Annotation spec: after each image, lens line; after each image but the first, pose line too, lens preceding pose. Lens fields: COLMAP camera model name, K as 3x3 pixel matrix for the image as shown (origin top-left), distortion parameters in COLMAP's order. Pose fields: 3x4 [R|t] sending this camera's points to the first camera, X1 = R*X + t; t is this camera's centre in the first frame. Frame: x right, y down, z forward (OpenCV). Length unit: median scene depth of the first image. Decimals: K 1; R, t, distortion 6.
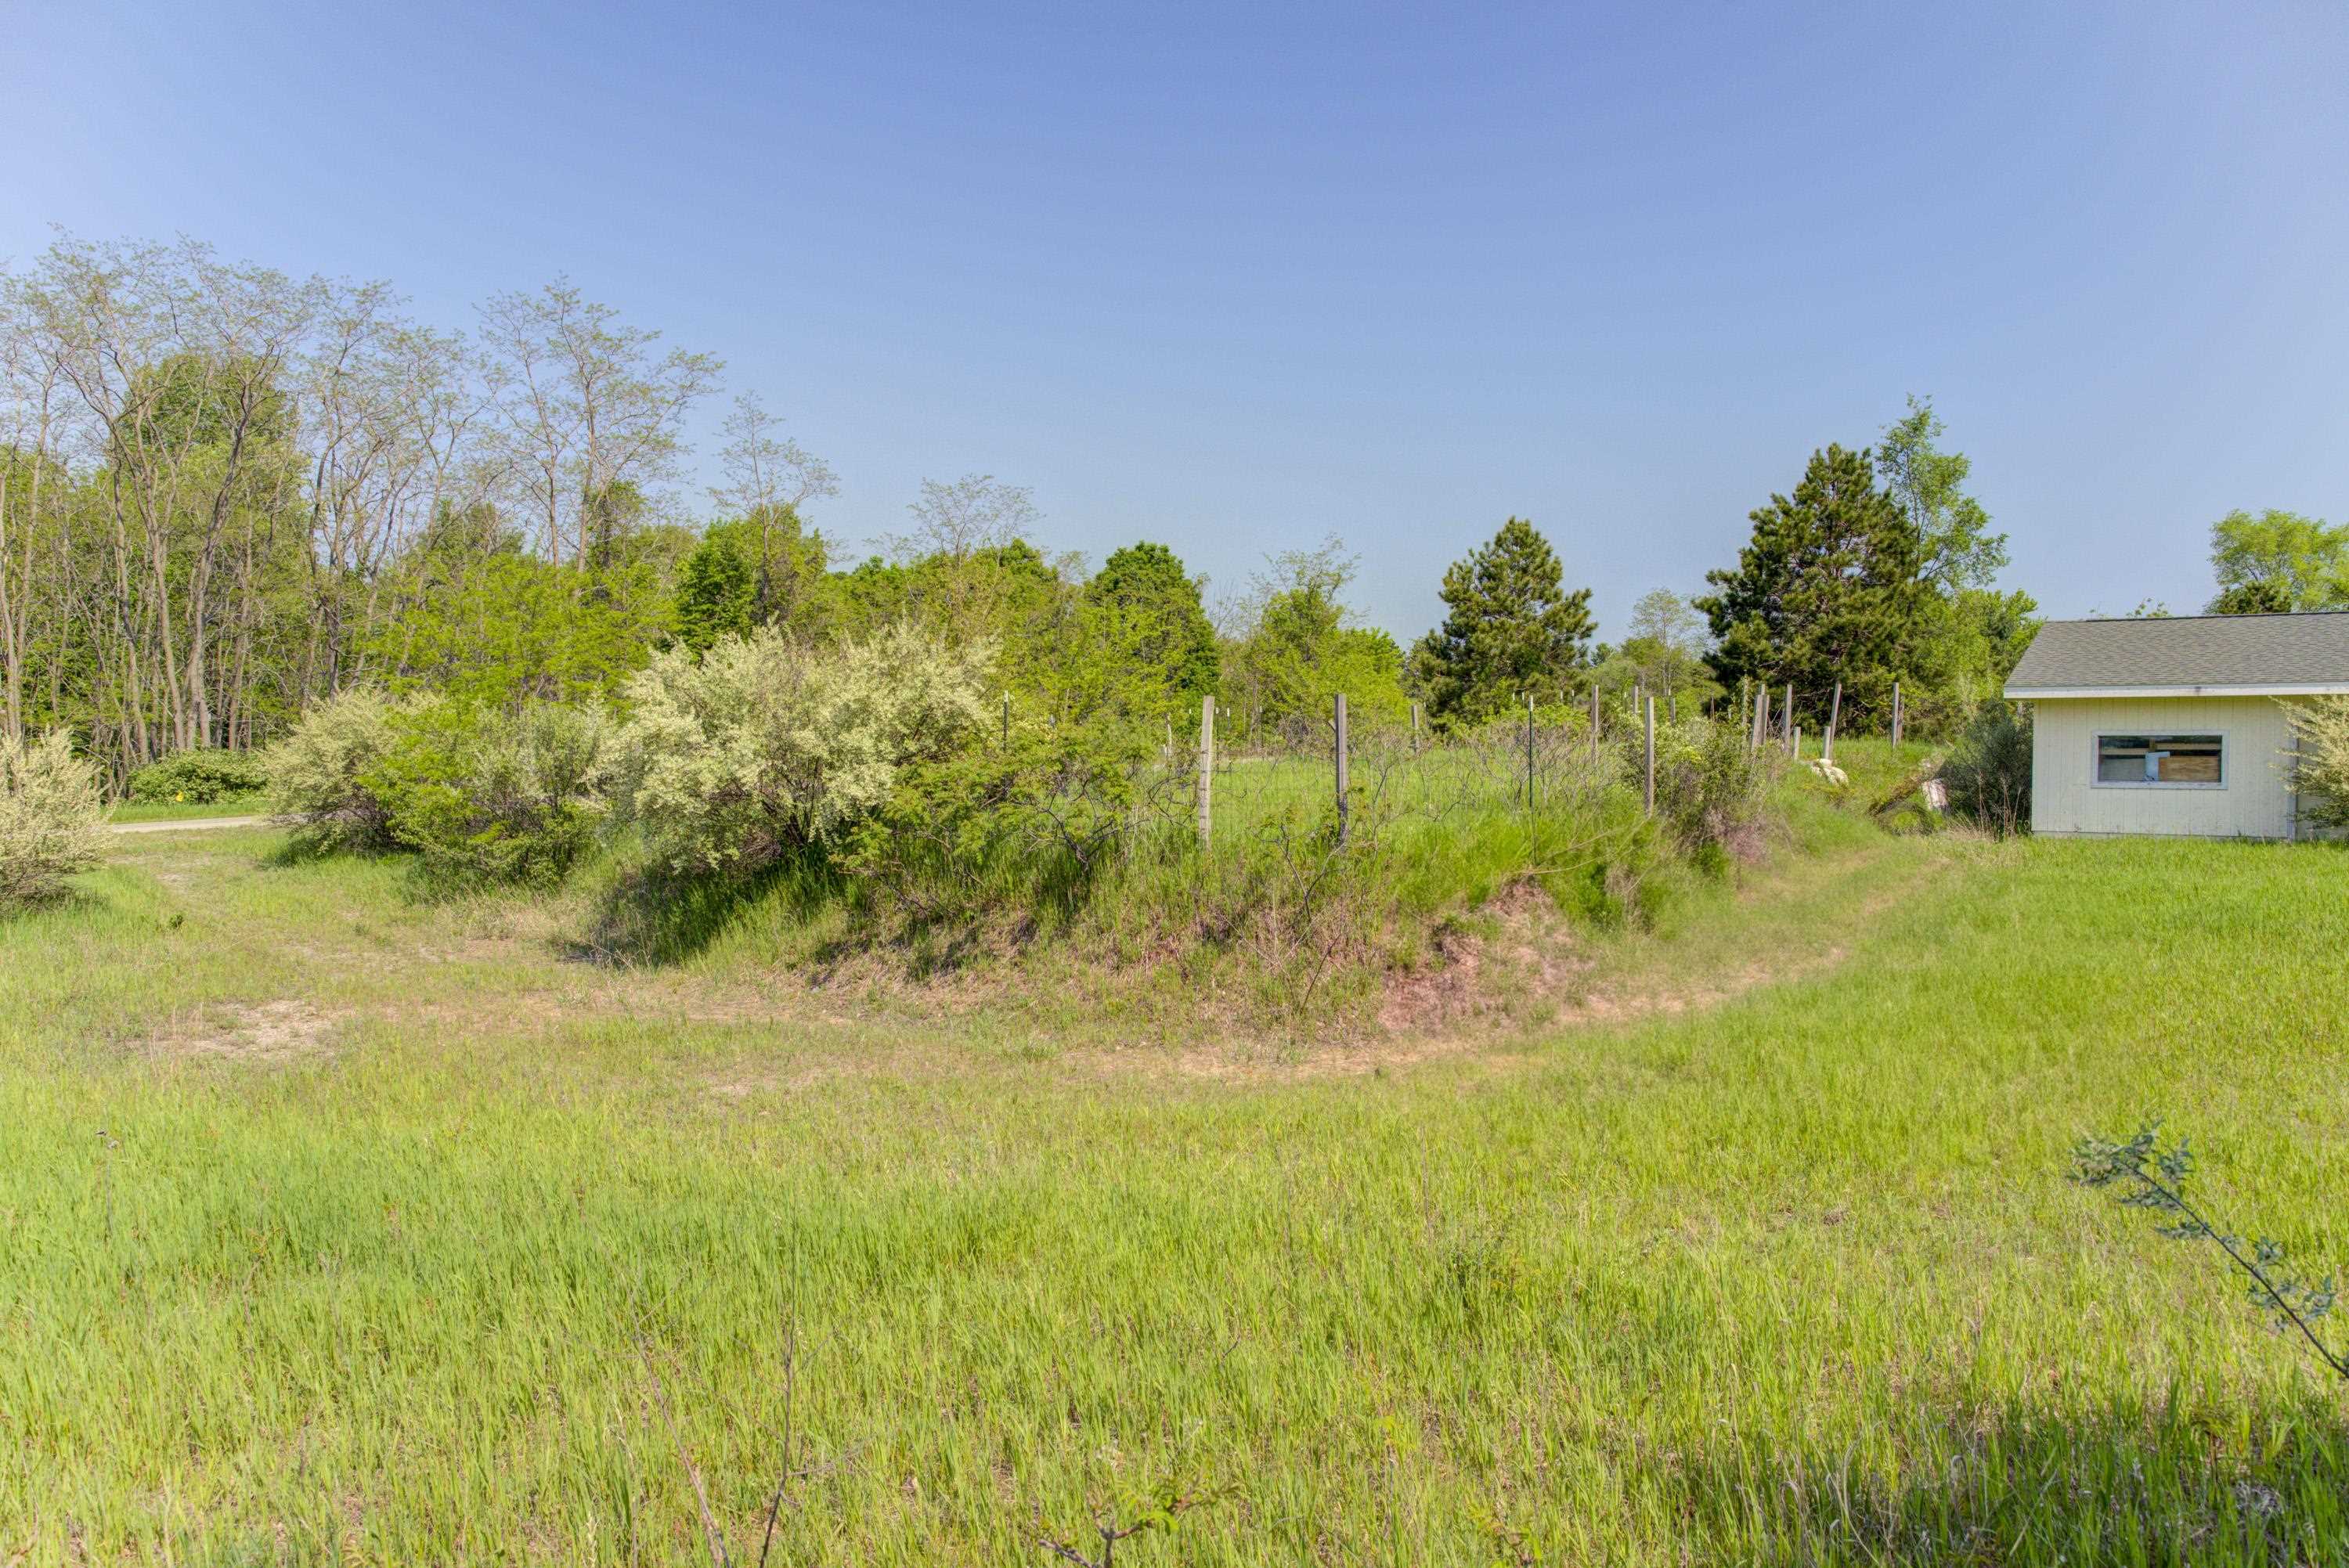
lens RADIAL K [[1640.6, 0, 1174.5], [0, 1640.6, 784.0], [0, 0, 1]] dist [-0.117918, 0.090671]
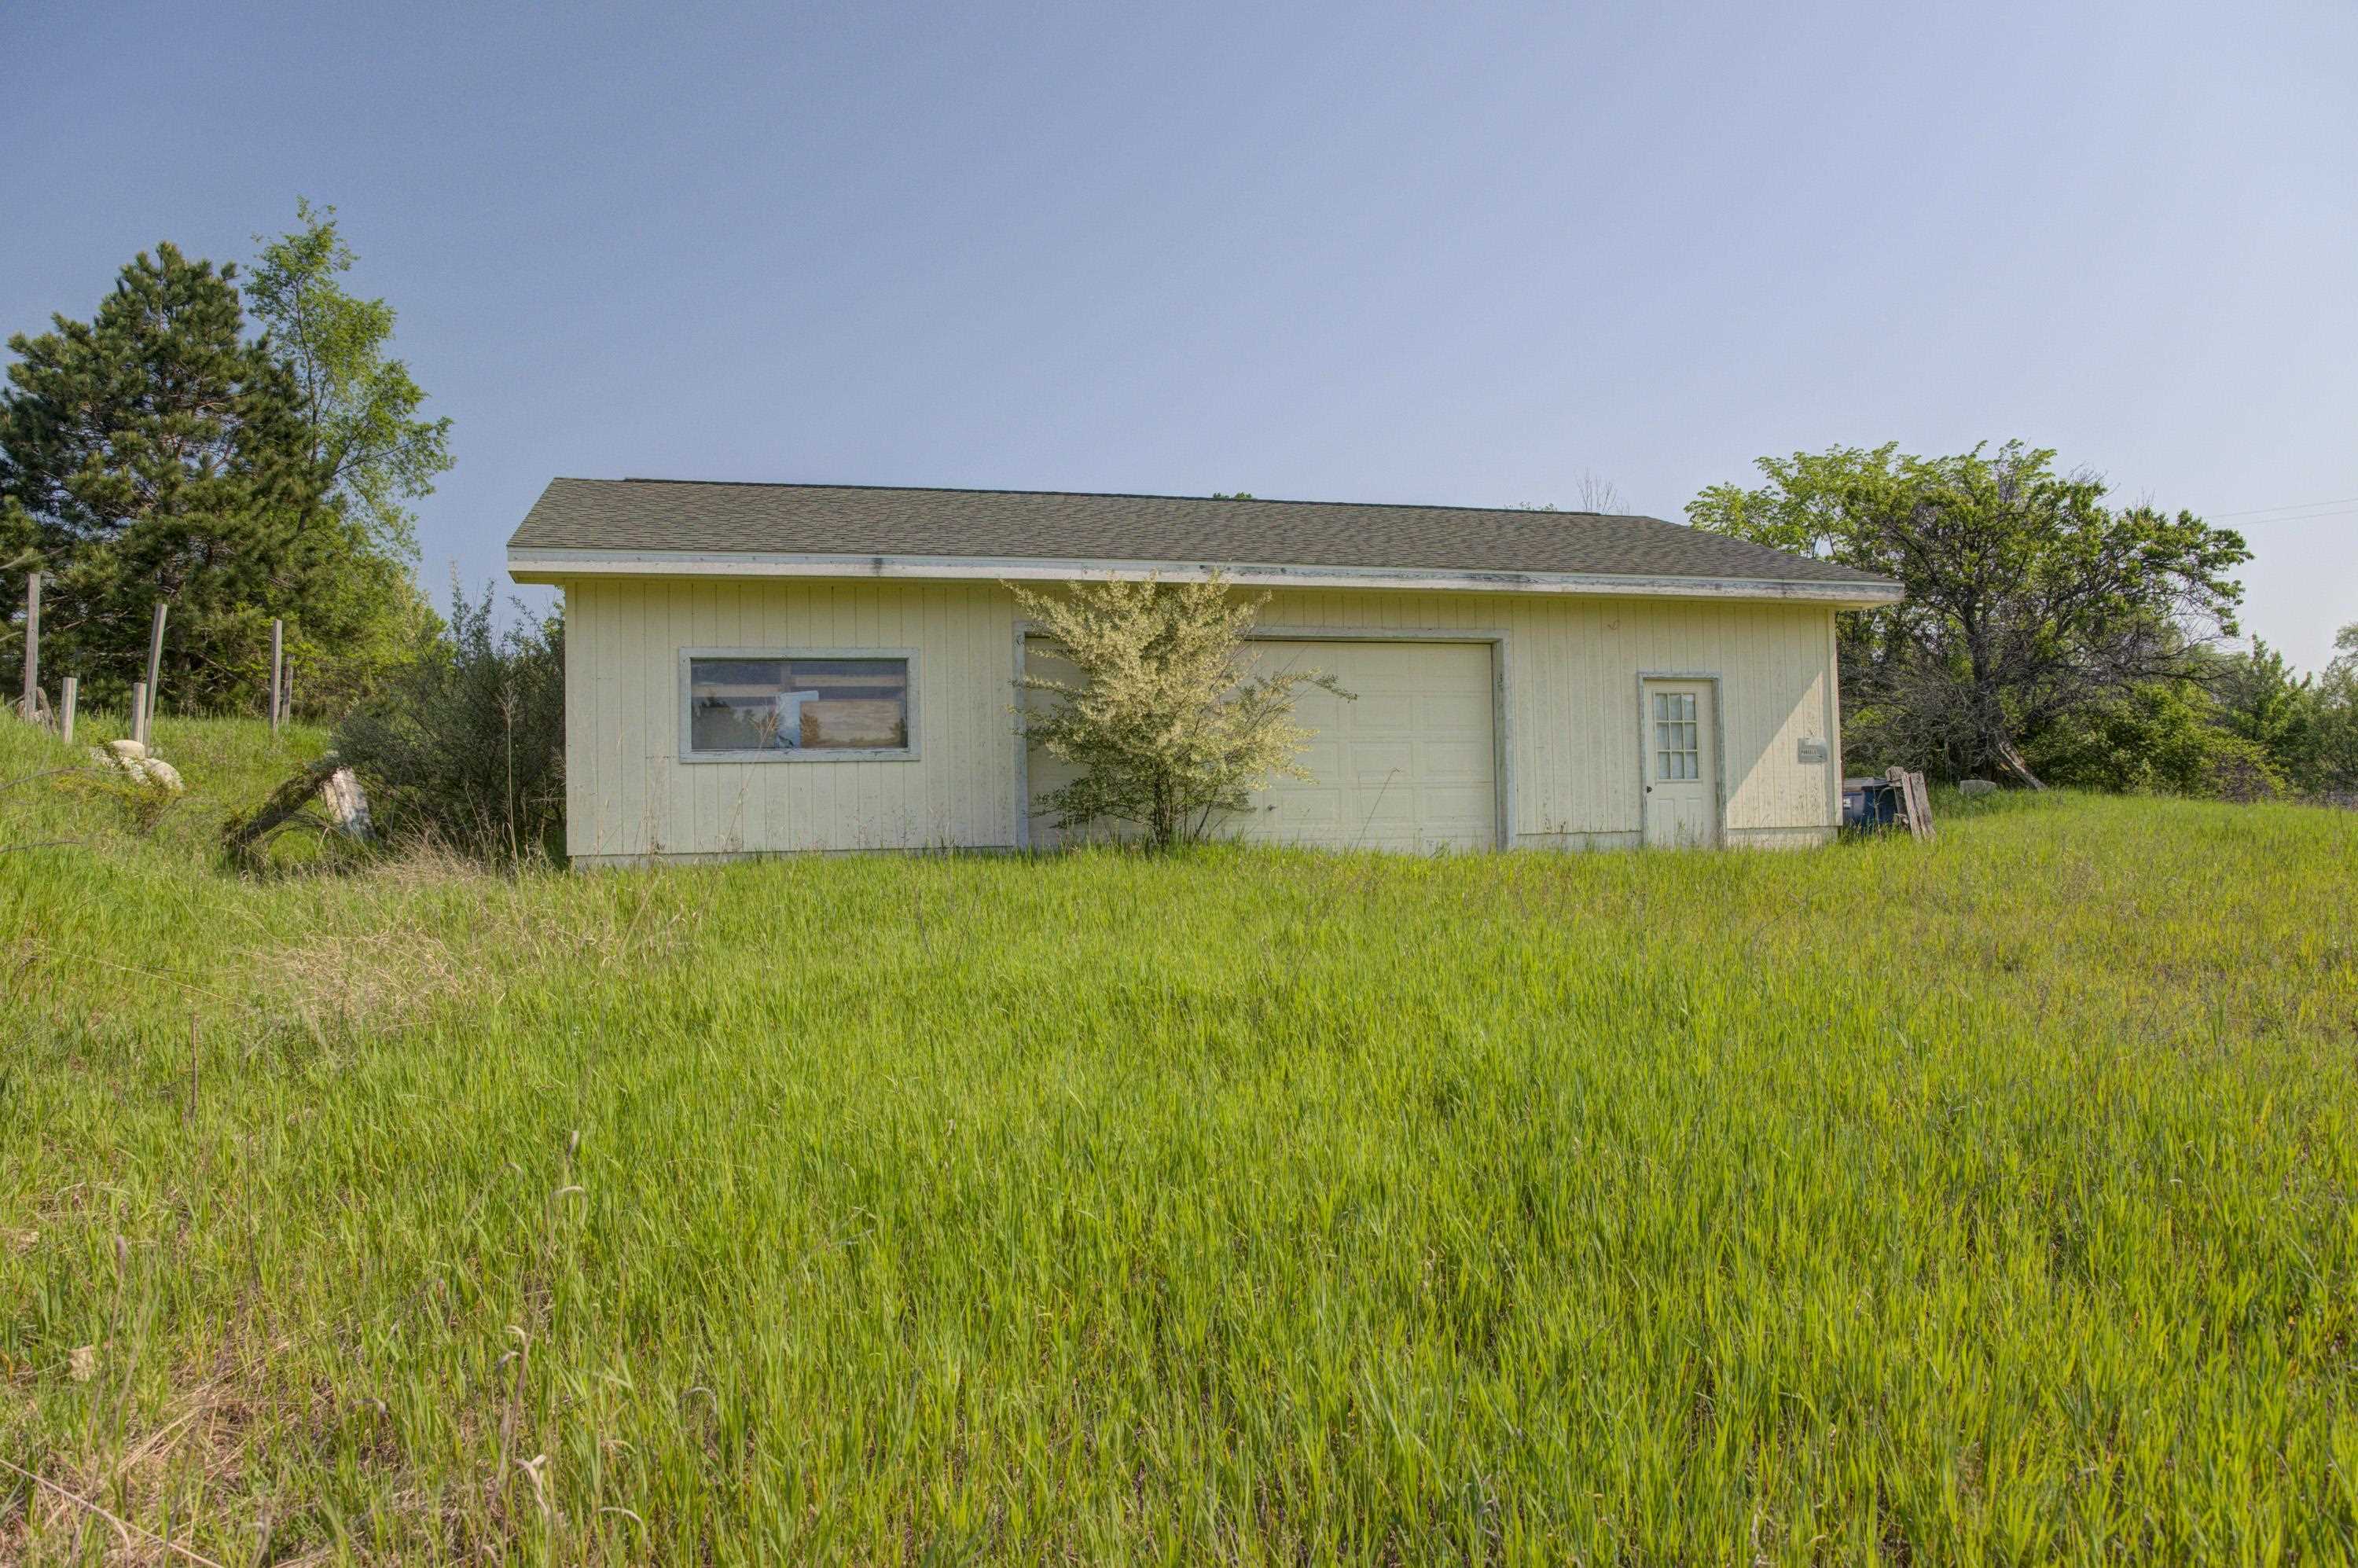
lens RADIAL K [[1659.6, 0, 1179.0], [0, 1659.6, 784.0], [0, 0, 1]] dist [-0.124445, 0.084036]
pose [[0.600616, -0.009580, 0.799480, 0.437919], [0.034059, 0.999327, -0.013612, 0.034229], [-0.798812, 0.035406, 0.600539, 0.955973]]
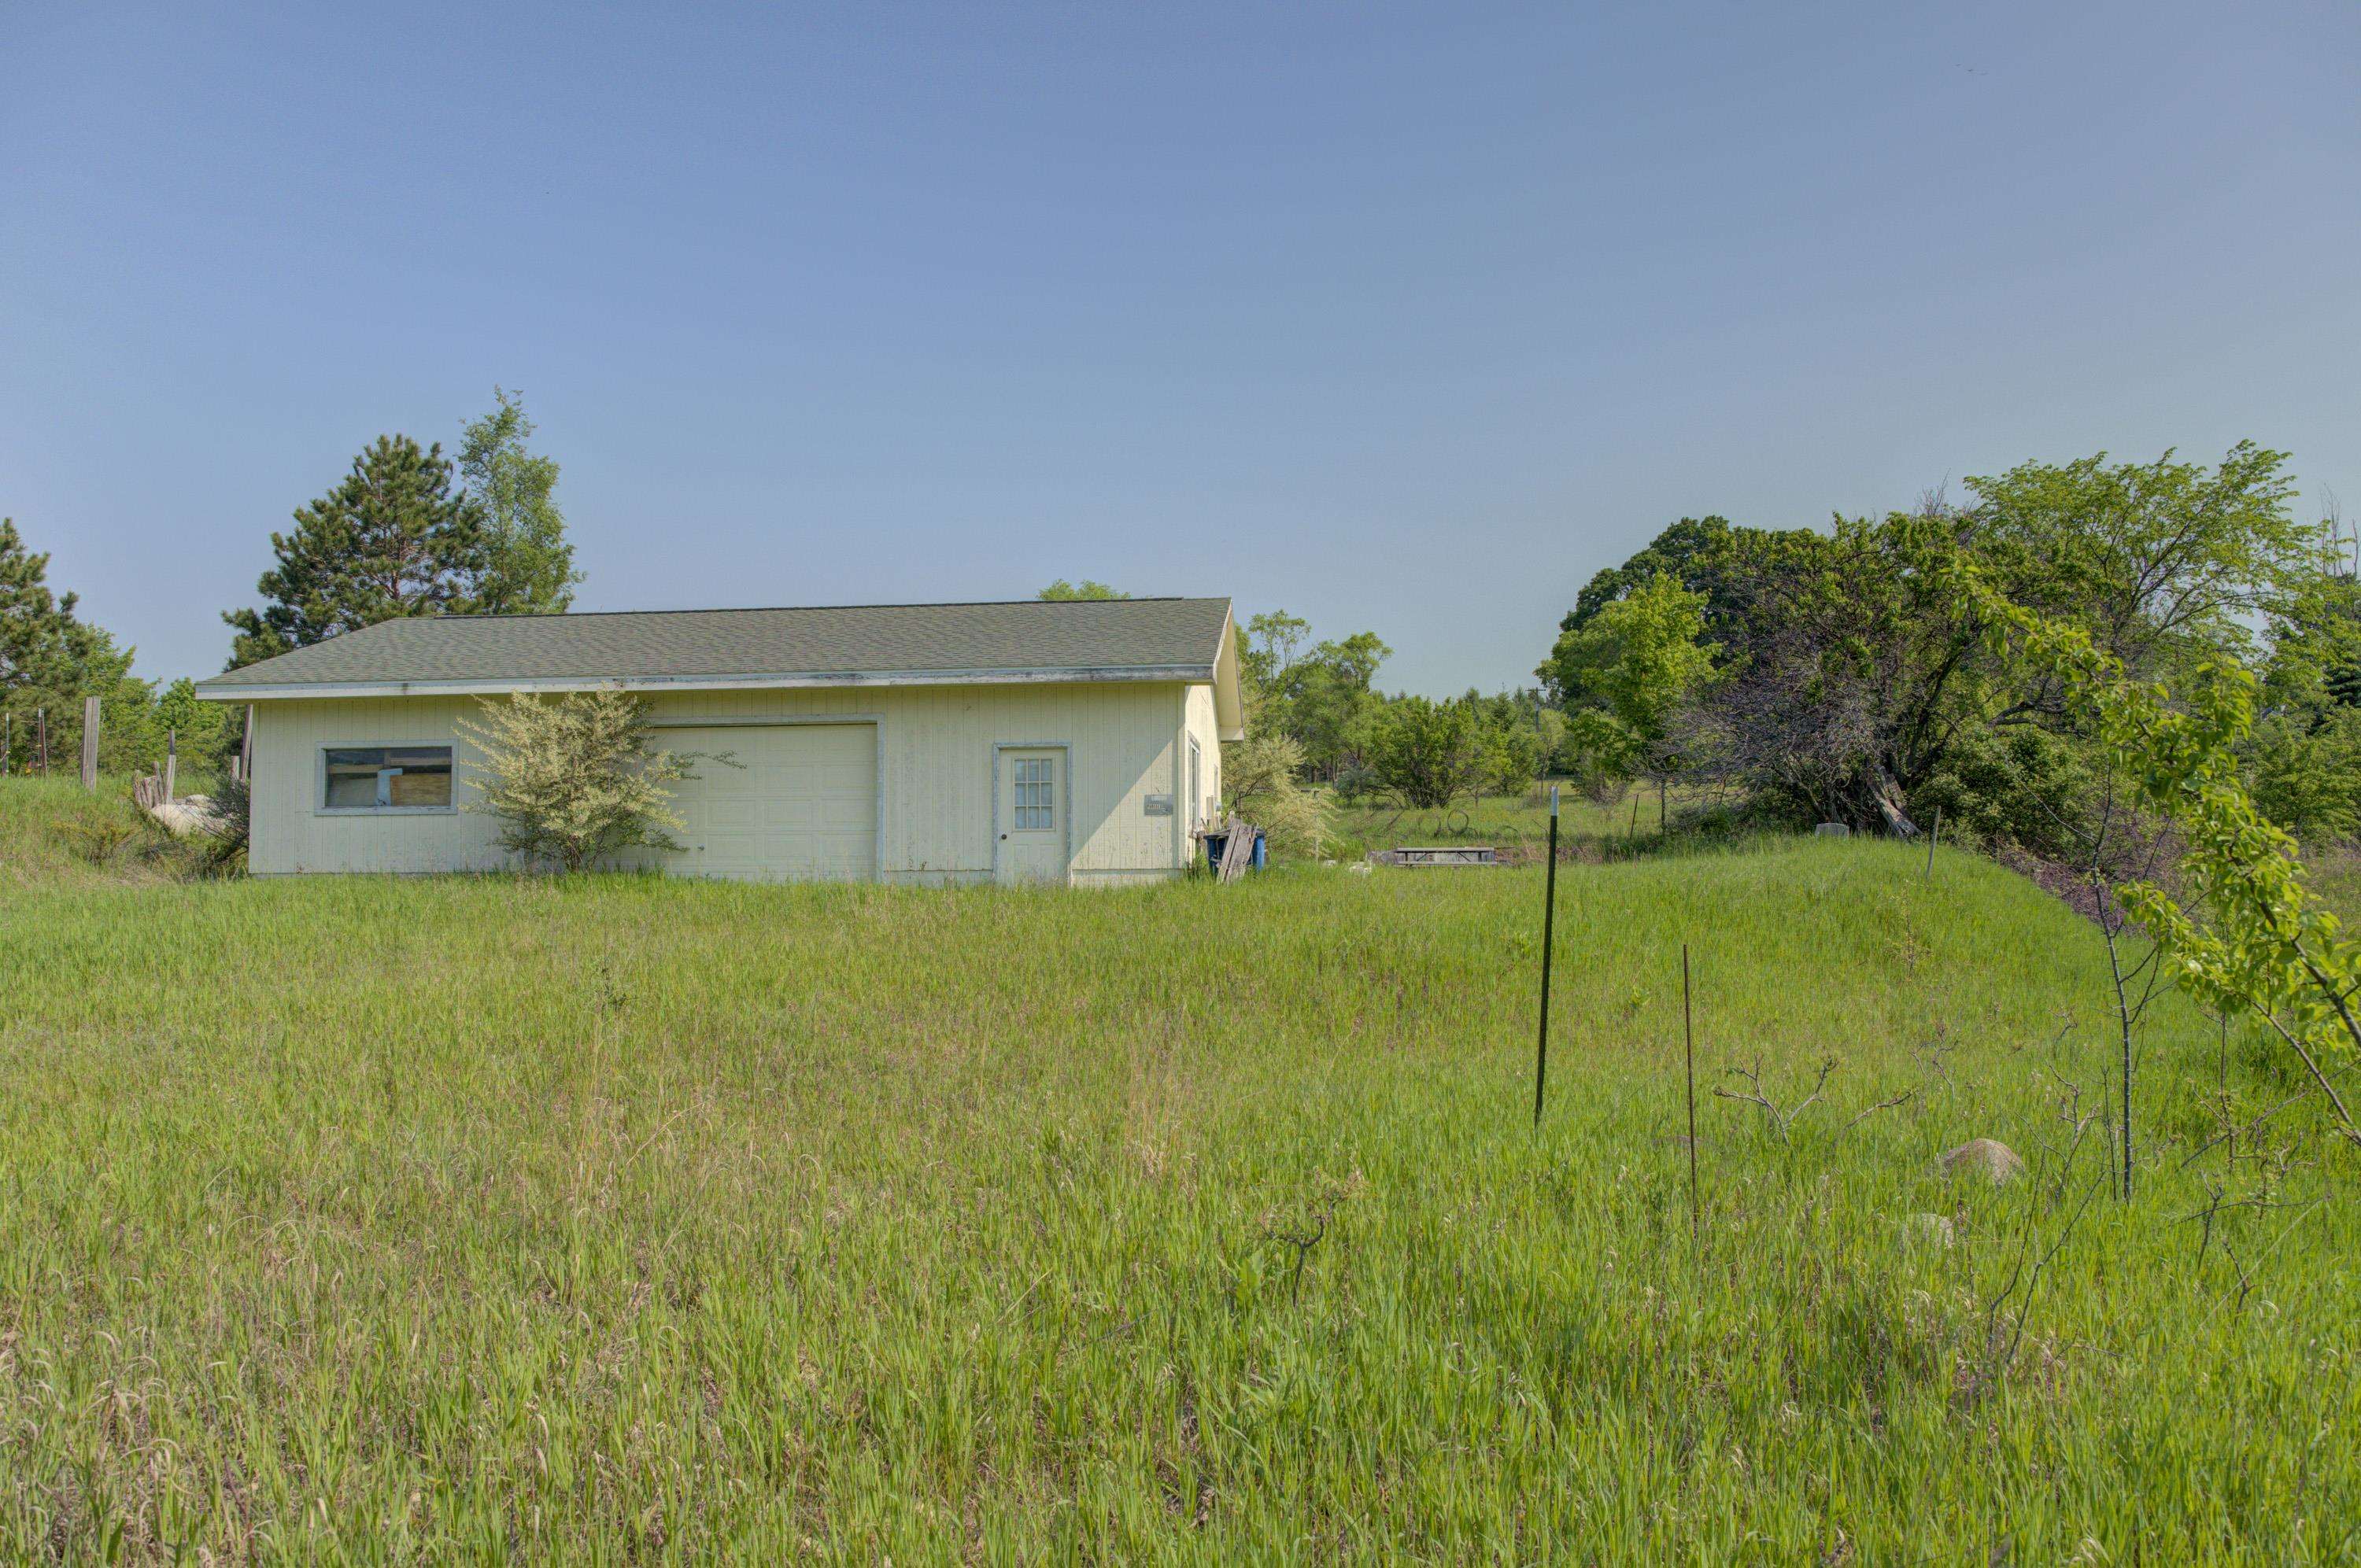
lens RADIAL K [[1661.4, 0, 1180.5], [0, 1661.4, 784.0], [0, 0, 1]] dist [-0.124445, 0.084036]
pose [[0.847145, 0.001245, 0.531361, 0.857918], [0.024064, 0.998881, -0.040707, 0.047868], [-0.530817, 0.047271, 0.846167, 0.185738]]
